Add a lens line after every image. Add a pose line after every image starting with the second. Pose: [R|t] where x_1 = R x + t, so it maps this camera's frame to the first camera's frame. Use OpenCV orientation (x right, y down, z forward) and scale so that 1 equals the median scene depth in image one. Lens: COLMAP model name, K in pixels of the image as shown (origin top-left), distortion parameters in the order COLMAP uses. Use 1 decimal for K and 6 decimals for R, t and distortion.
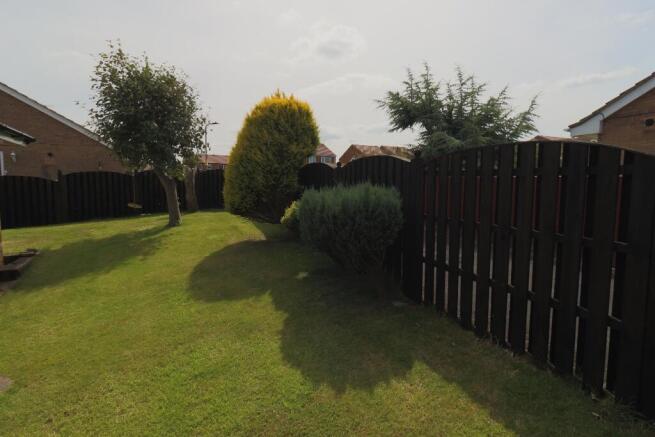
lens RADIAL K [[300.2, 0, 327.5], [0, 300.2, 218.5], [0, 0, 1]] dist [-0.000791, -0.000057]
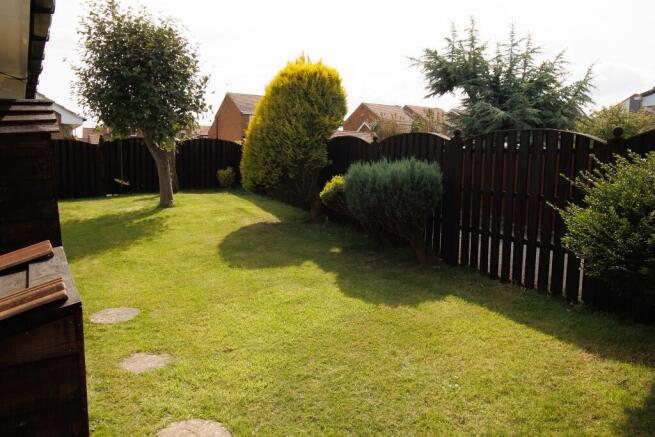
lens RADIAL K [[436.7, 0, 327.5], [0, 436.7, 218.5], [0, 0, 1]] dist [0.002167, 0.001536]
pose [[0.999882, 0.014801, 0.004036, -0.091067], [-0.014869, 0.999736, 0.017544, 0.040283], [-0.003776, -0.017602, 0.999838, -0.311246]]
